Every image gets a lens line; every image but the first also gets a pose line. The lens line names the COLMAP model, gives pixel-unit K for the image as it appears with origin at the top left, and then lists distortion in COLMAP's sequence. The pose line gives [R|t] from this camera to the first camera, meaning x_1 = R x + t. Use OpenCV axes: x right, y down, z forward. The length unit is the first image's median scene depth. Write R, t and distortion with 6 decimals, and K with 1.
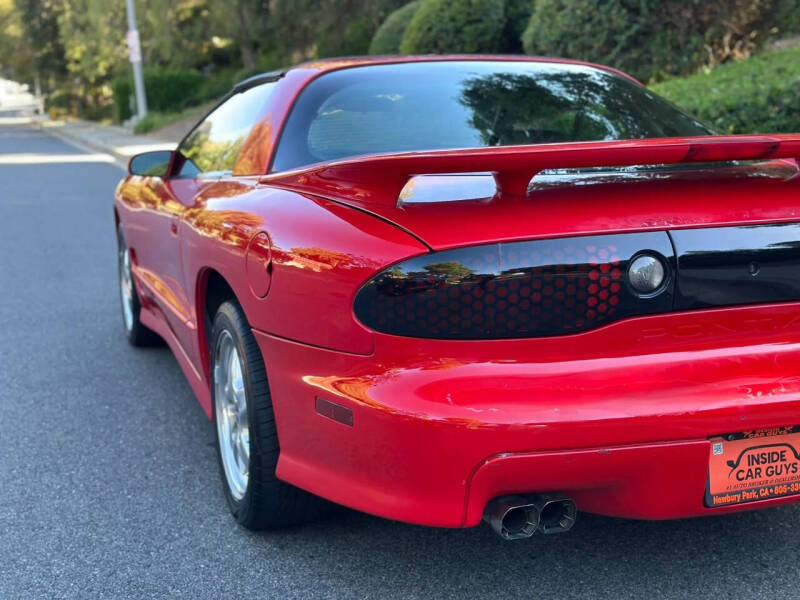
lens RADIAL K [[1135.2, 0, 400.0], [0, 1135.2, 300.0], [0, 0, 1]] dist [0.205394, -0.431622]
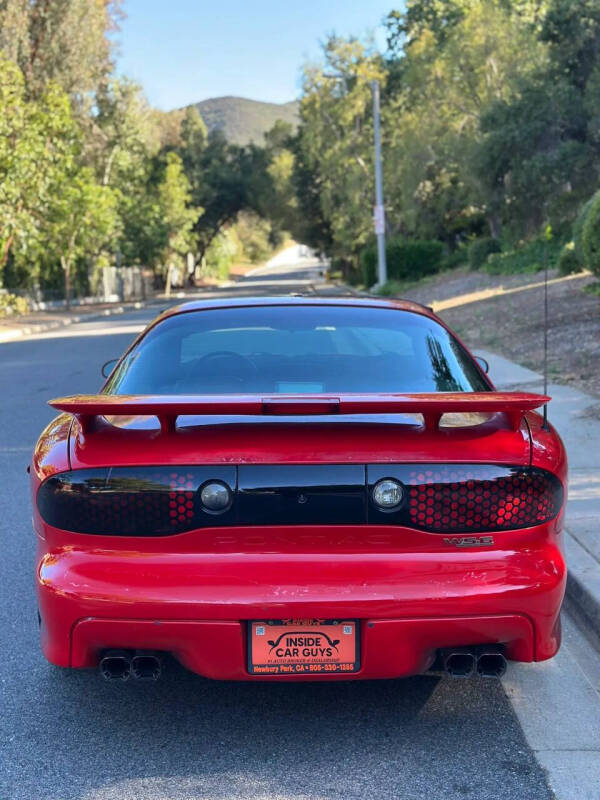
lens RADIAL K [[1135.2, 0, 300.0], [0, 1135.2, 400.0], [0, 0, 1]] dist [0.205394, -0.431622]
pose [[0.942106, 0.047398, -0.331948, 0.731486], [-0.063231, 0.997311, -0.037054, -0.090225], [0.329299, 0.055899, 0.942570, -0.250090]]
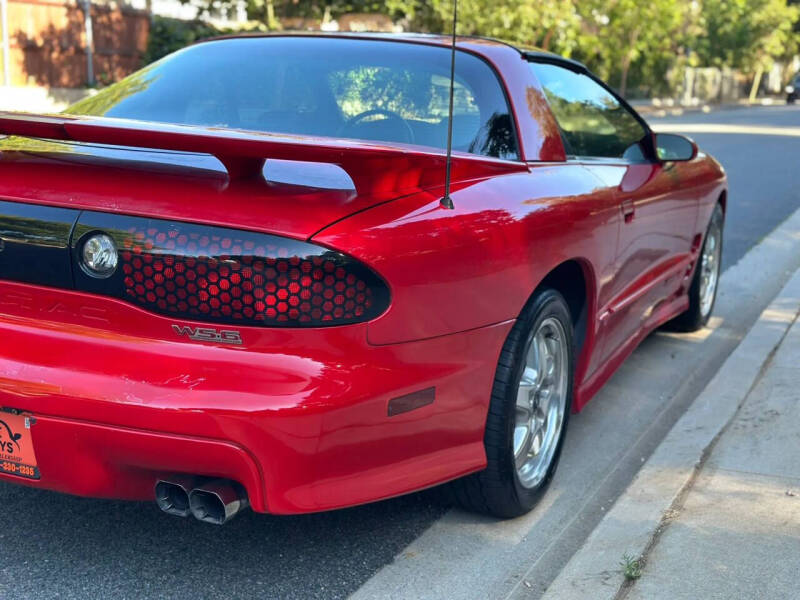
lens RADIAL K [[1135.2, 0, 400.0], [0, 1135.2, 300.0], [0, 0, 1]] dist [0.205394, -0.431622]
pose [[0.705620, 0.187372, -0.683368, 1.249162], [-0.170486, 0.980968, 0.092933, -0.132241], [0.687775, 0.050929, 0.724135, 0.503464]]
